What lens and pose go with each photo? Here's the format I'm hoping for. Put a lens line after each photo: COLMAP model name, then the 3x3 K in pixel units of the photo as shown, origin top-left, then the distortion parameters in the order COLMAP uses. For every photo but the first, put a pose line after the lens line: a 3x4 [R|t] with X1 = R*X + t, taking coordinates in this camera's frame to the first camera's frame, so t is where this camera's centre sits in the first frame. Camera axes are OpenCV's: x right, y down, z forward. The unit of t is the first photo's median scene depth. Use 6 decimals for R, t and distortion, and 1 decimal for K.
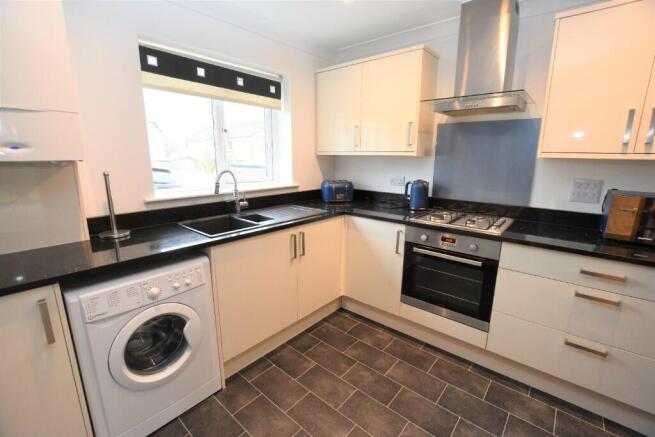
lens RADIAL K [[288.4, 0, 329.6], [0, 288.4, 217.3], [0, 0, 1]] dist [-0.030453, 0.000310]
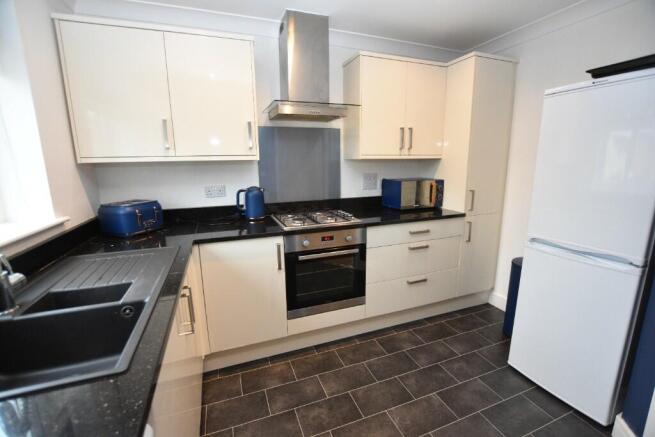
lens RADIAL K [[299.5, 0, 330.1], [0, 299.5, 212.2], [0, 0, 1]] dist [-0.001659, -0.000042]
pose [[0.476288, -0.170453, 0.862610, -0.468897], [0.200018, 0.976314, 0.082482, -0.093978], [-0.856237, 0.133253, 0.499100, 0.379130]]
